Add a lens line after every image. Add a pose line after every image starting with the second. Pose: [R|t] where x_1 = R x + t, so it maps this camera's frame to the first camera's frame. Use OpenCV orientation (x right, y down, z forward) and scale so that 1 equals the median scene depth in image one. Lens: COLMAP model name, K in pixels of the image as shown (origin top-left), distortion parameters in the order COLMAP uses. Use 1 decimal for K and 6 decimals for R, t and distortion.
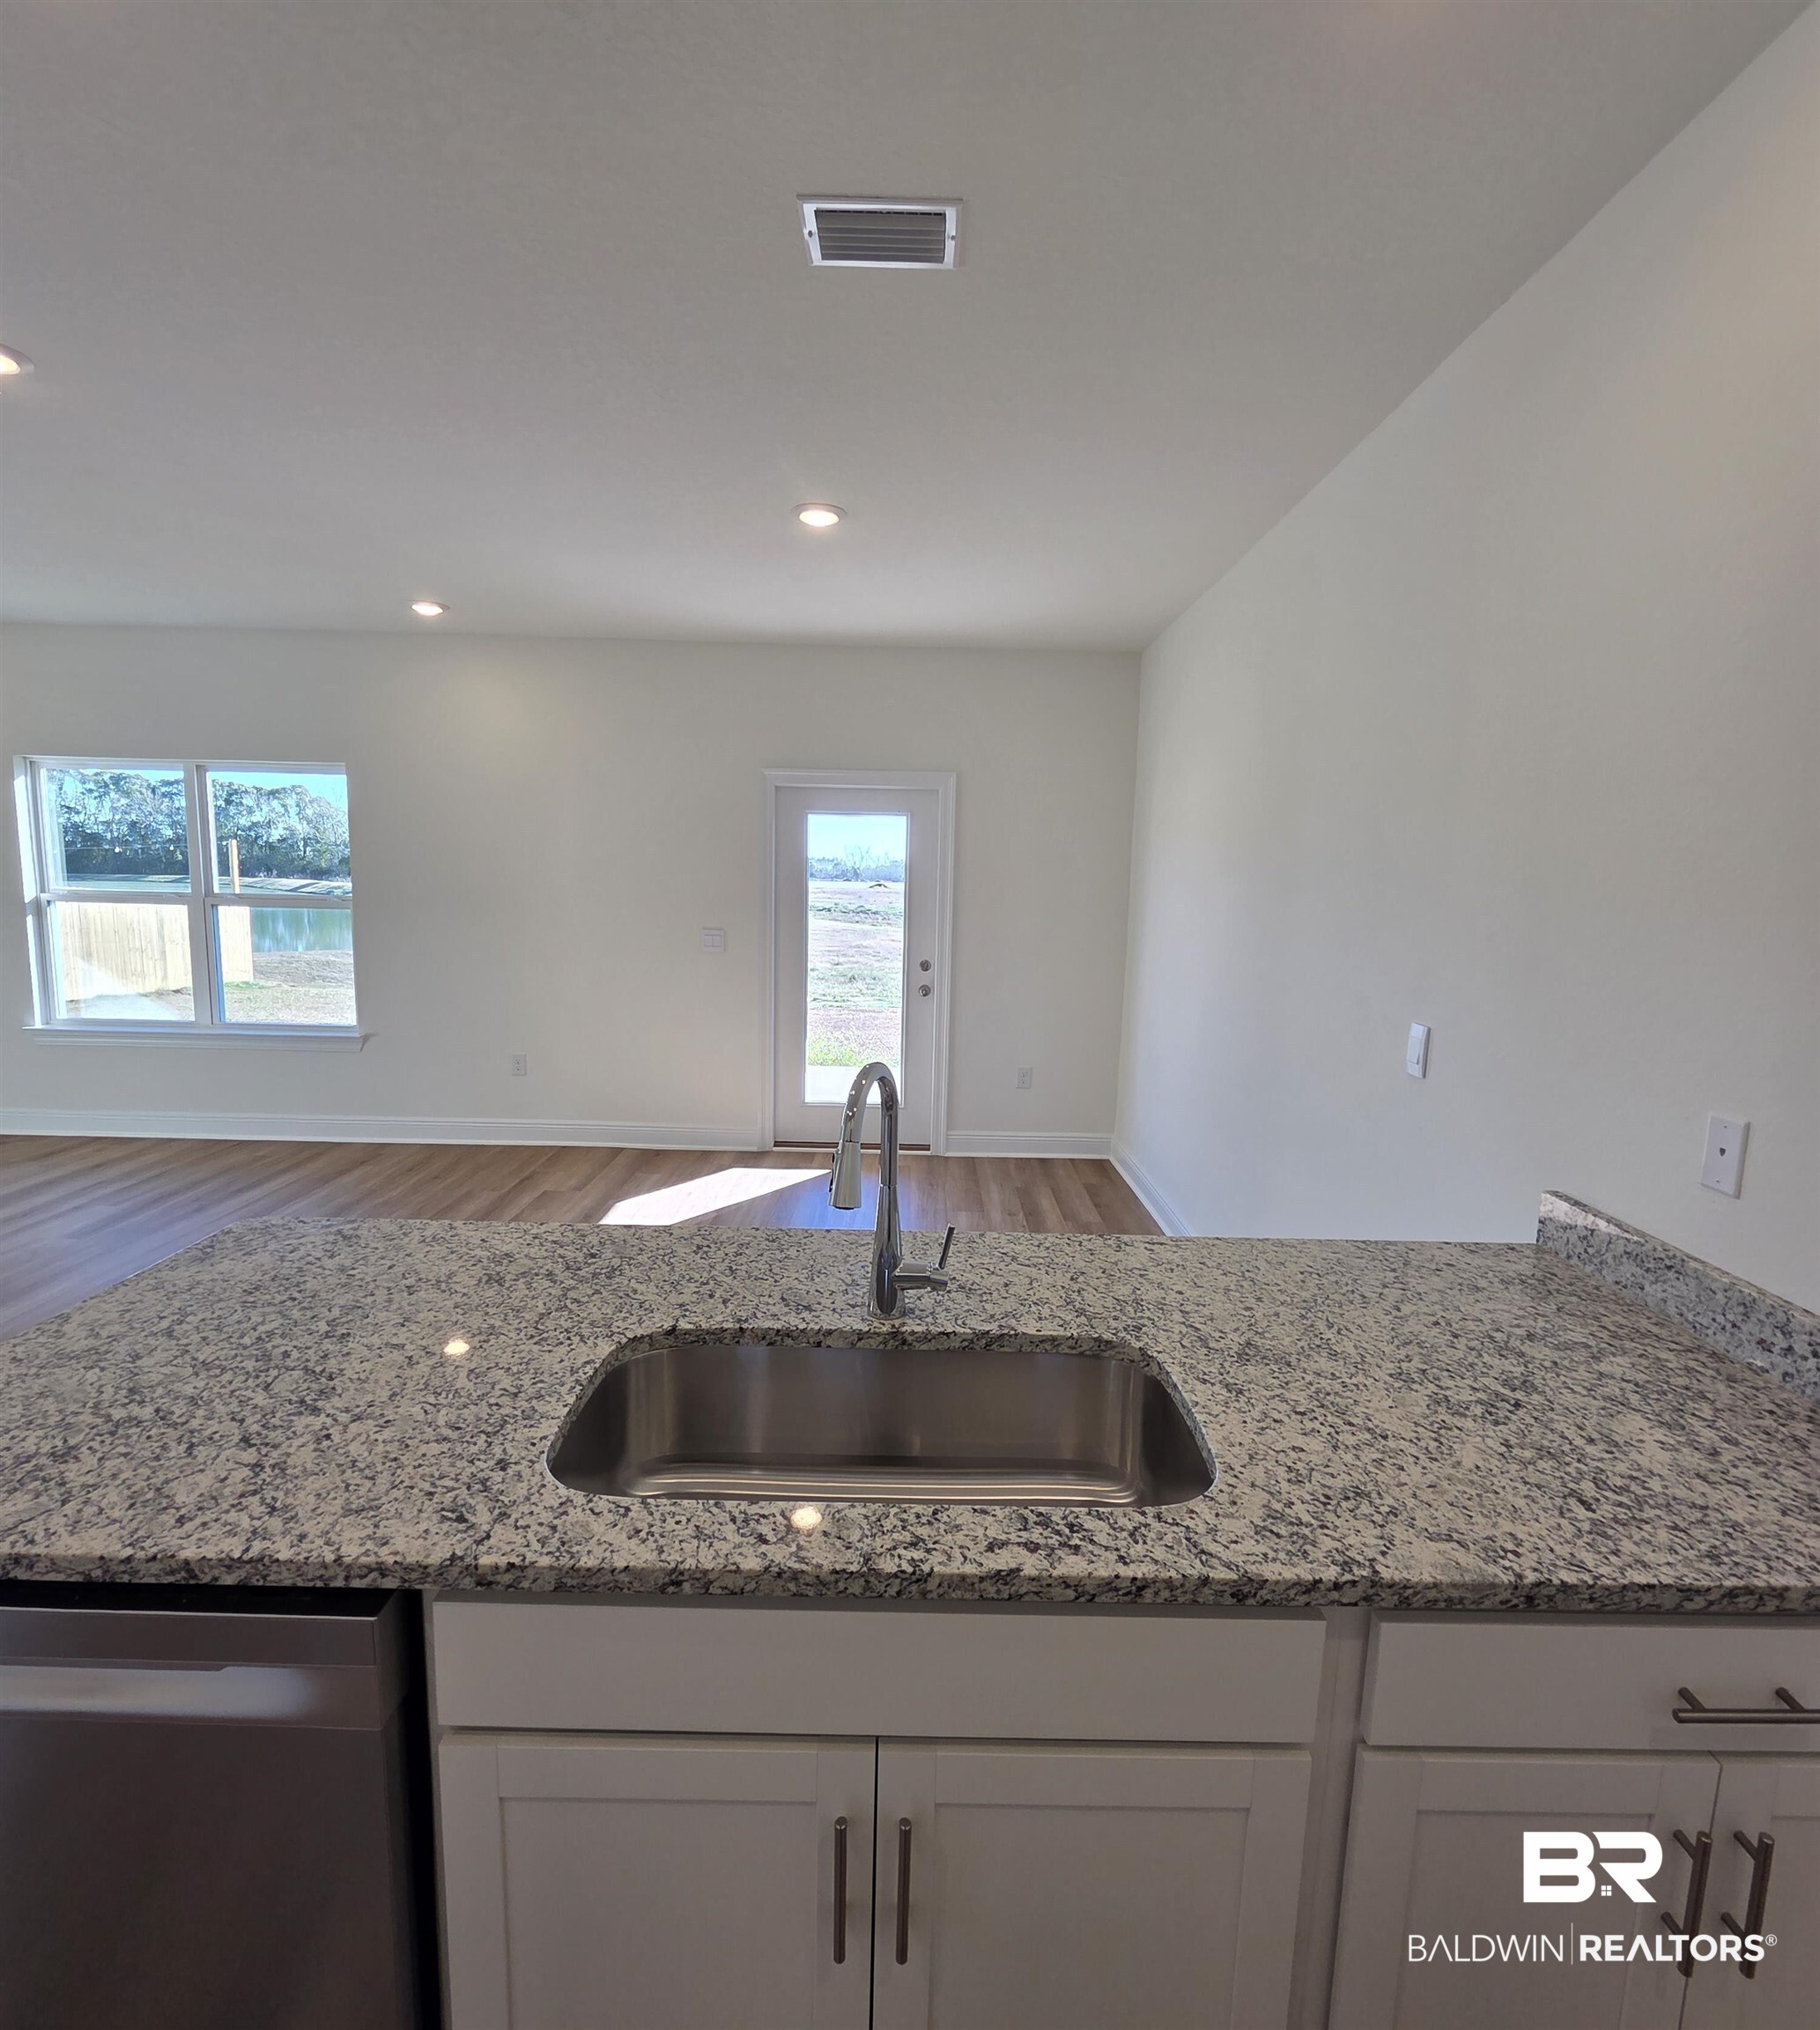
lens RADIAL K [[999.3, 0, 905.8], [0, 999.3, 1018.5], [0, 0, 1]] dist [0.000448, -0.005179]
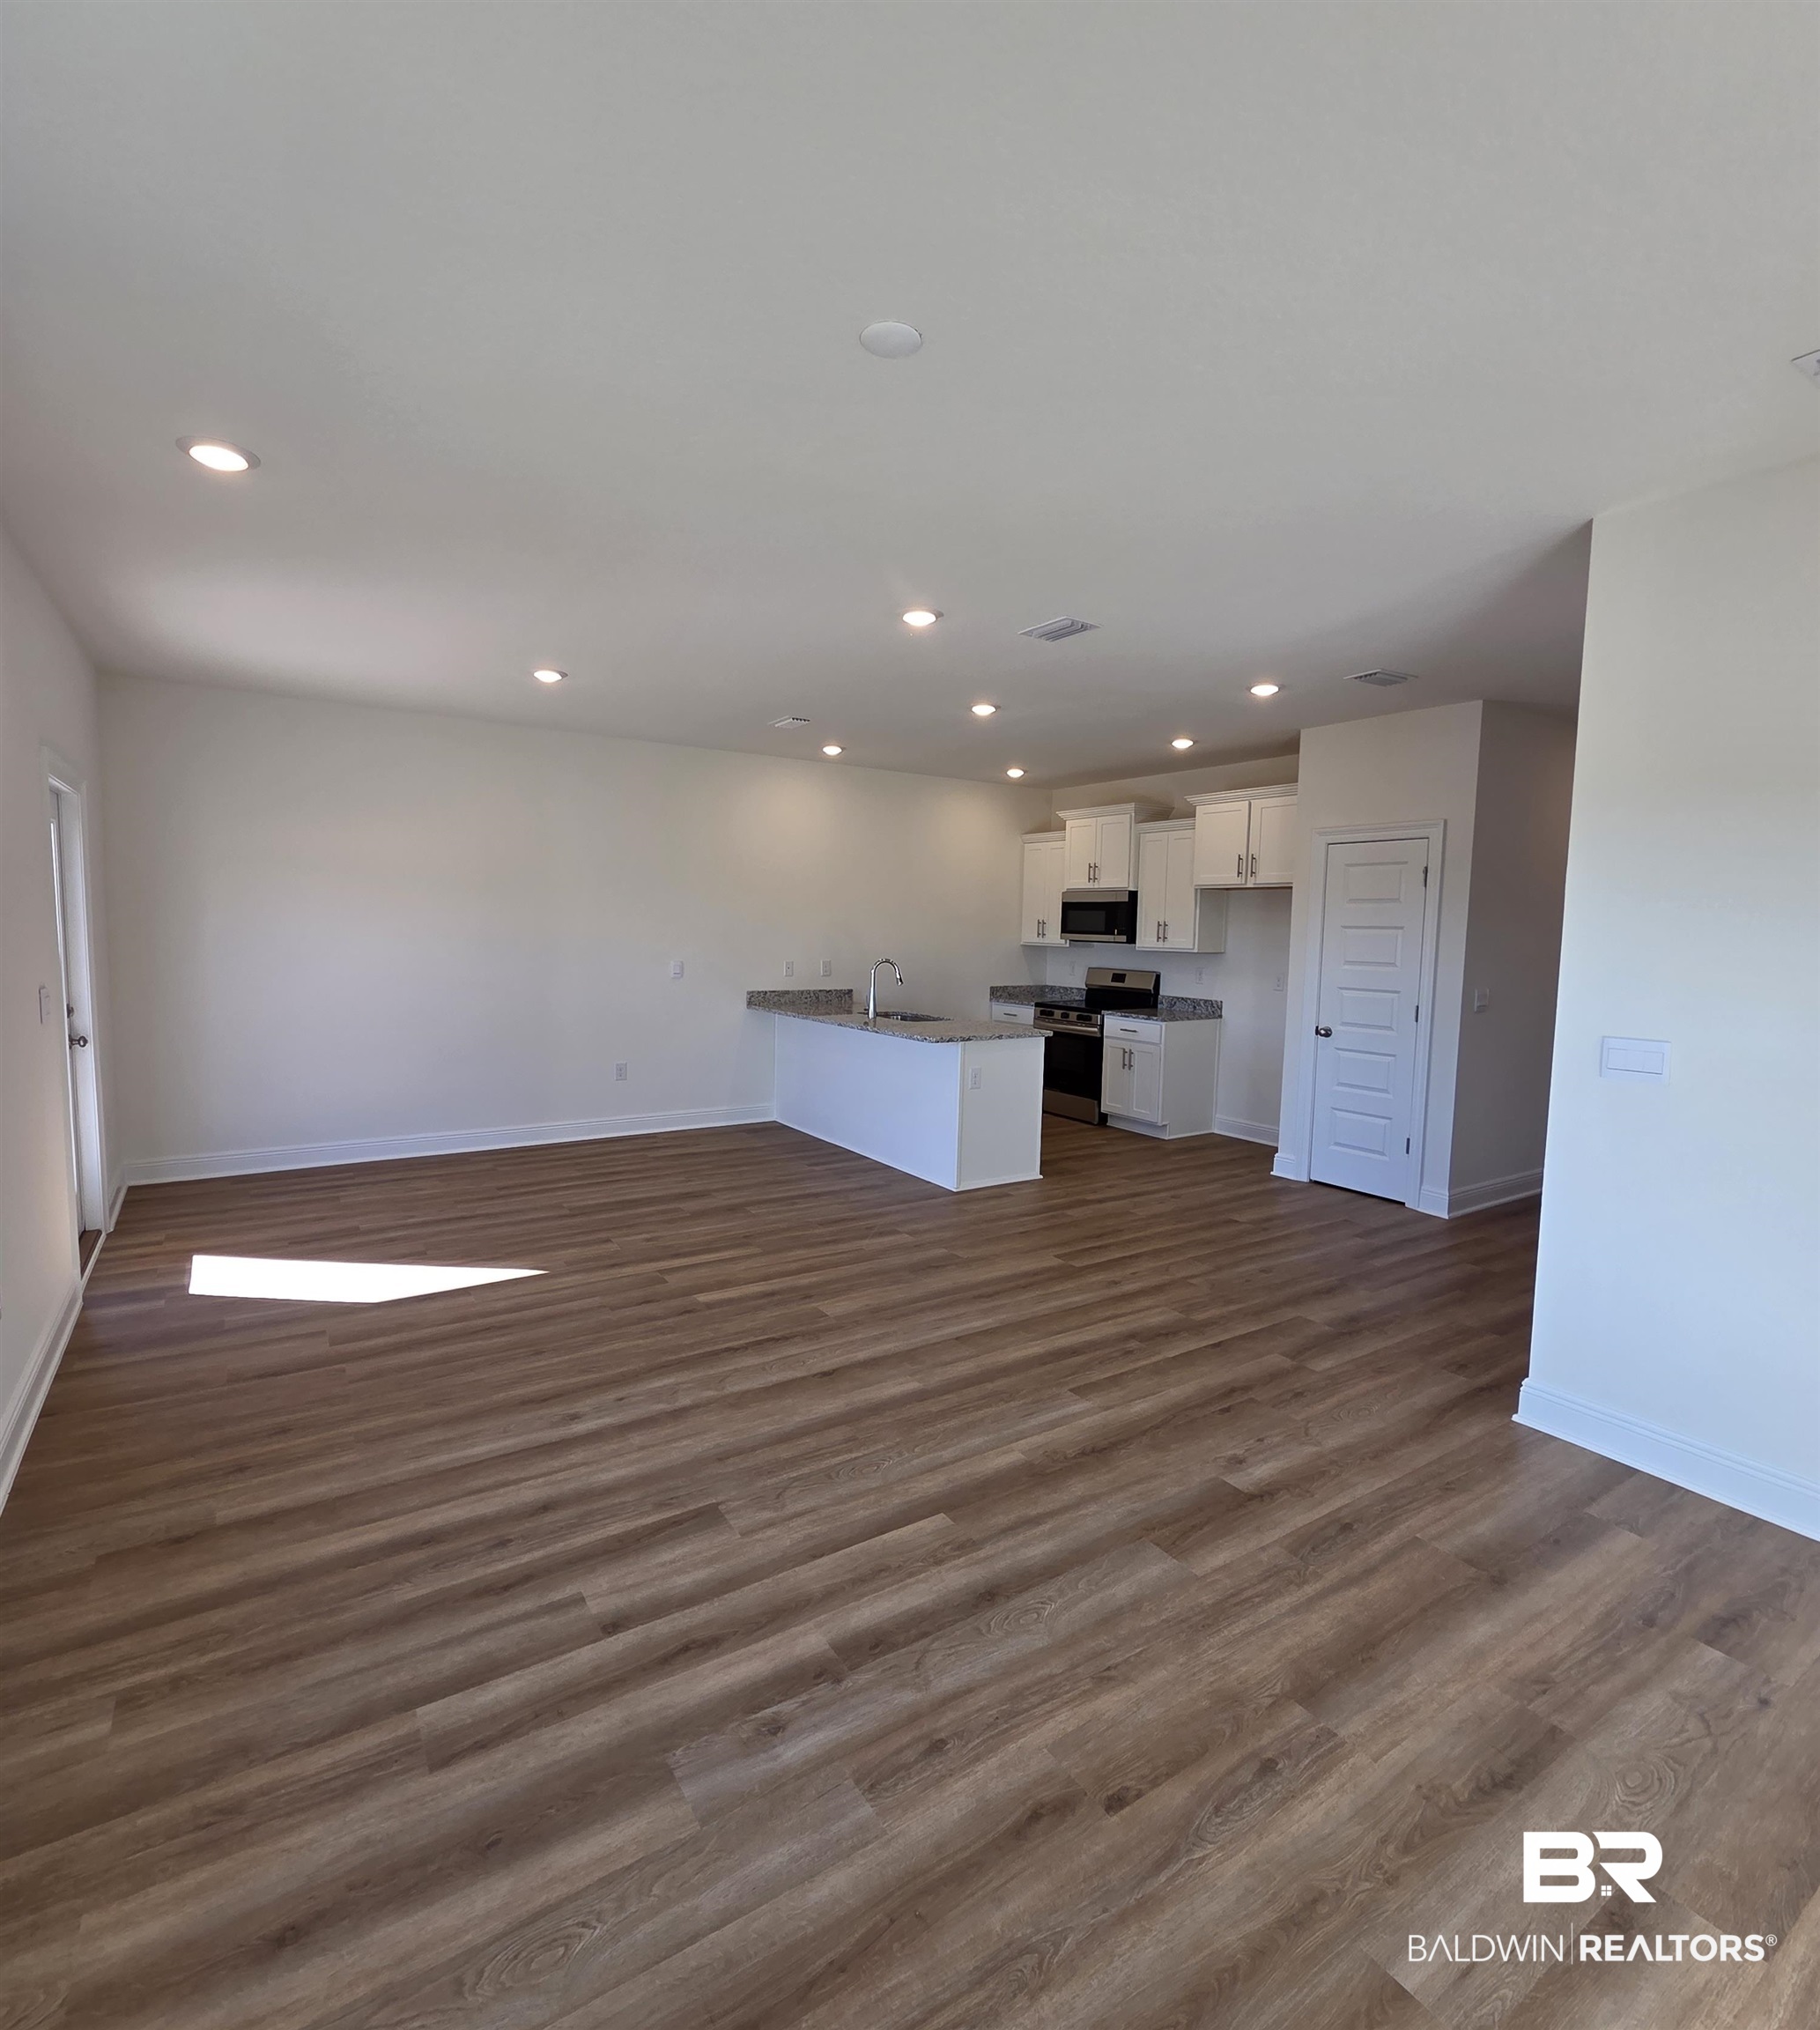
lens RADIAL K [[1001.4, 0, 910.0], [0, 1001.4, 1015.0], [0, 0, 1]] dist [-0.001935, -0.002954]
pose [[-0.550792, -0.112154, 0.827073, -1.260161], [0.080656, 0.979141, 0.186488, -0.179629], [-0.830736, 0.169424, -0.530258, 1.069739]]
